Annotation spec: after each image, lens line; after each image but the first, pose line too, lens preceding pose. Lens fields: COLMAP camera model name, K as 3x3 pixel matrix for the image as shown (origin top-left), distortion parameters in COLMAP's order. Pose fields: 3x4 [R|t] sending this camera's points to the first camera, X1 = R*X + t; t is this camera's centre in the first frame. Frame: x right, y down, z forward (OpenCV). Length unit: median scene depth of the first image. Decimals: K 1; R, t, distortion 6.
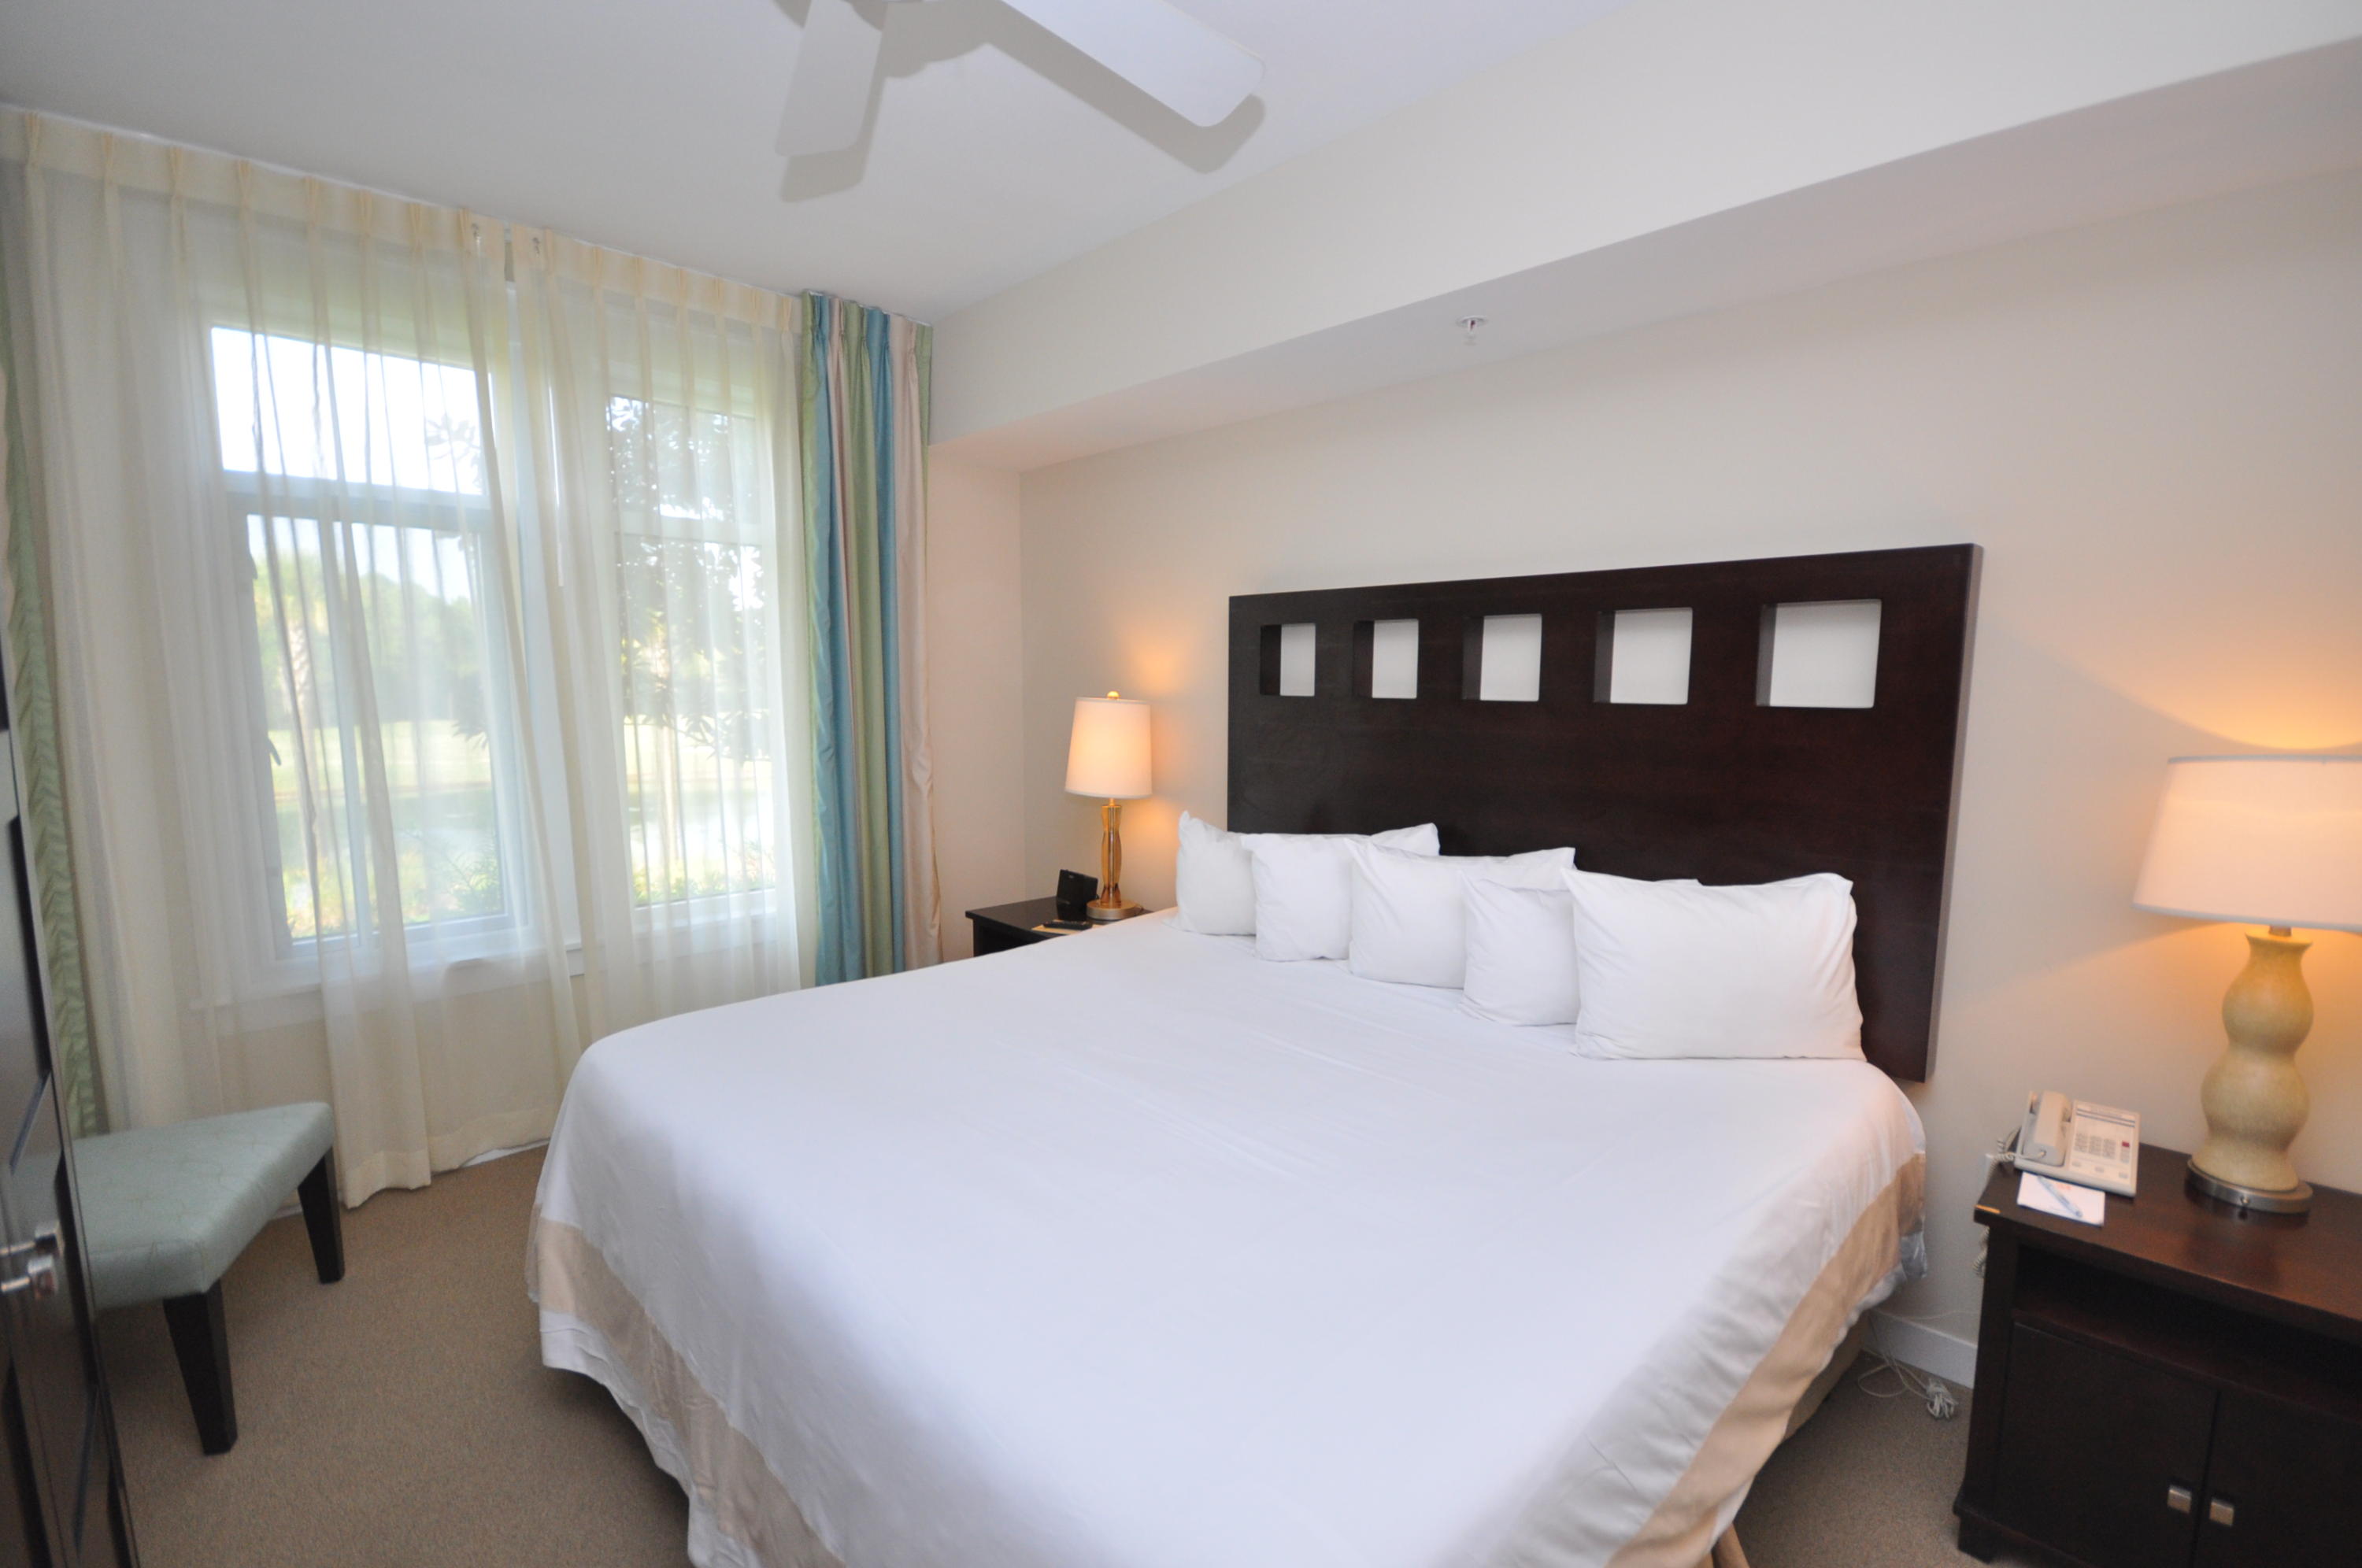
lens RADIAL K [[1034.5, 0, 1169.0], [0, 1034.5, 804.0], [0, 0, 1]] dist [0.004820, -0.006868]
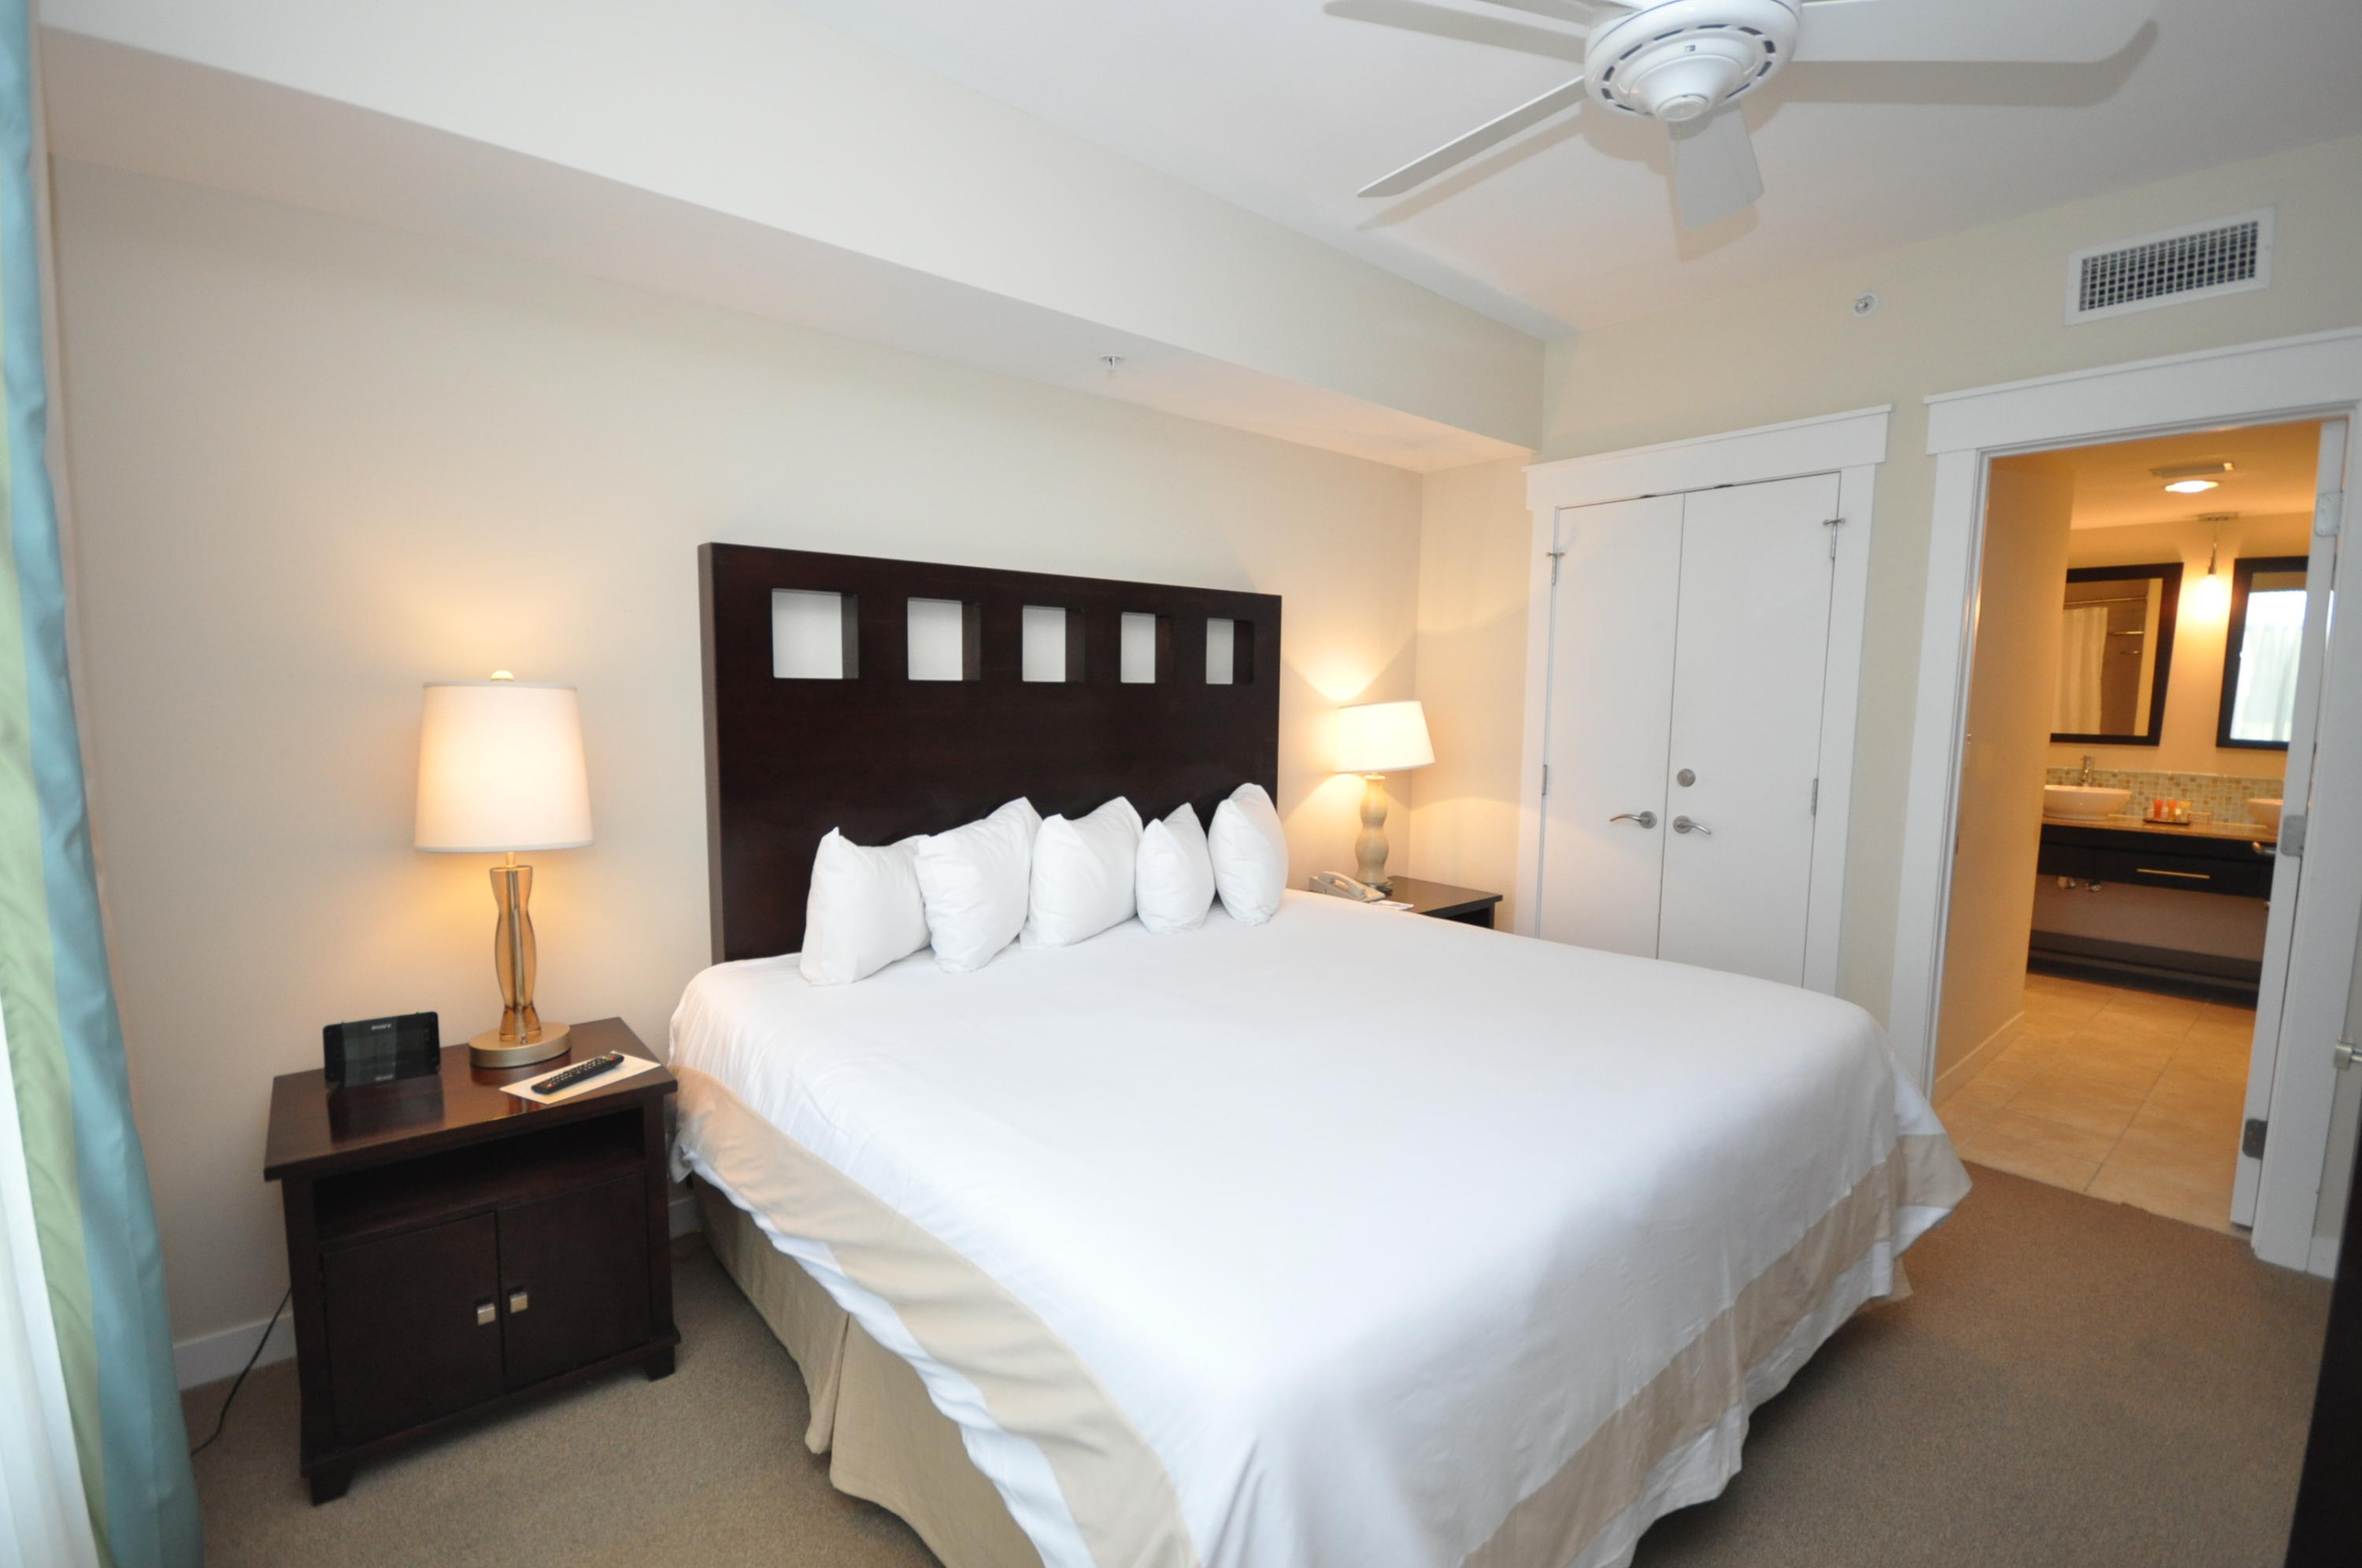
lens RADIAL K [[1034.5, 0, 1178.4], [0, 1034.5, 795.1], [0, 0, 1]] dist [0.004820, -0.006868]
pose [[0.070909, -0.124155, 0.989726, -0.885980], [0.095800, 0.988485, 0.117135, -0.105000], [-0.992872, 0.086510, 0.081986, 0.843779]]
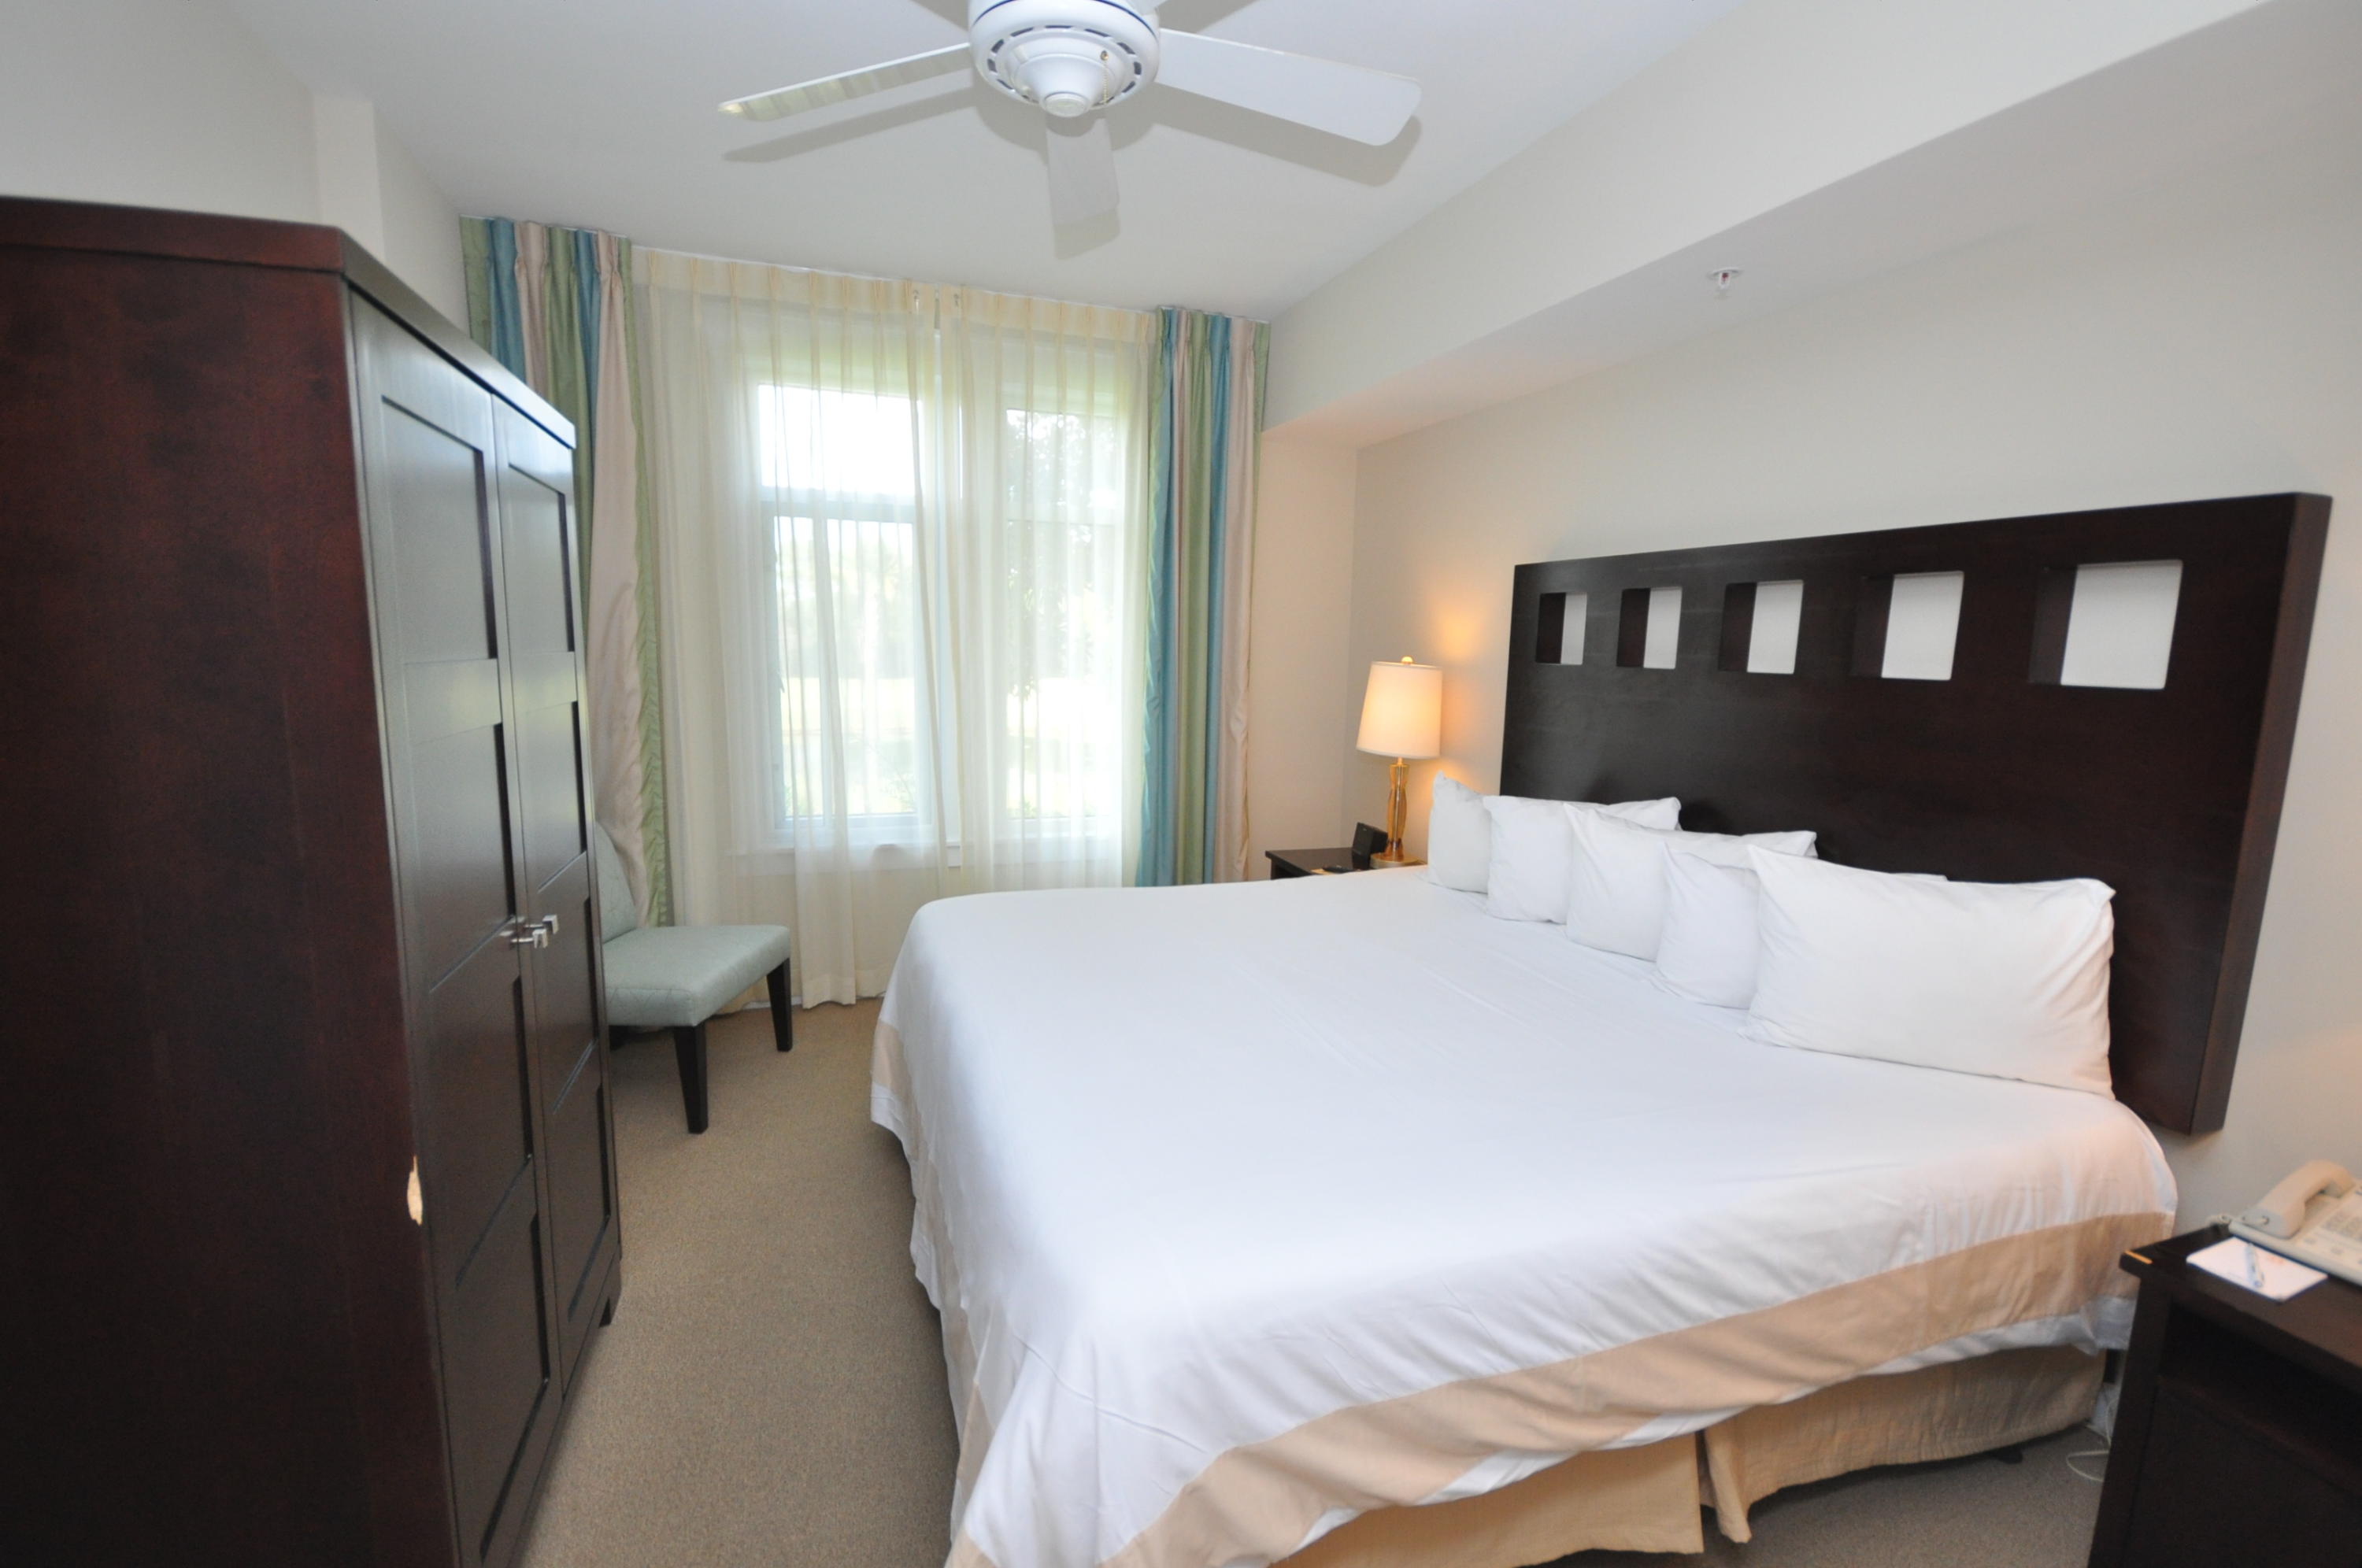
lens RADIAL K [[1034.5, 0, 1171.3], [0, 1034.5, 805.9], [0, 0, 1]] dist [0.004820, -0.006868]
pose [[0.908530, 0.082368, -0.409619, 0.249011], [-0.070288, 0.996534, 0.044490, 0.018683], [0.411864, -0.011629, 0.911171, -0.089491]]
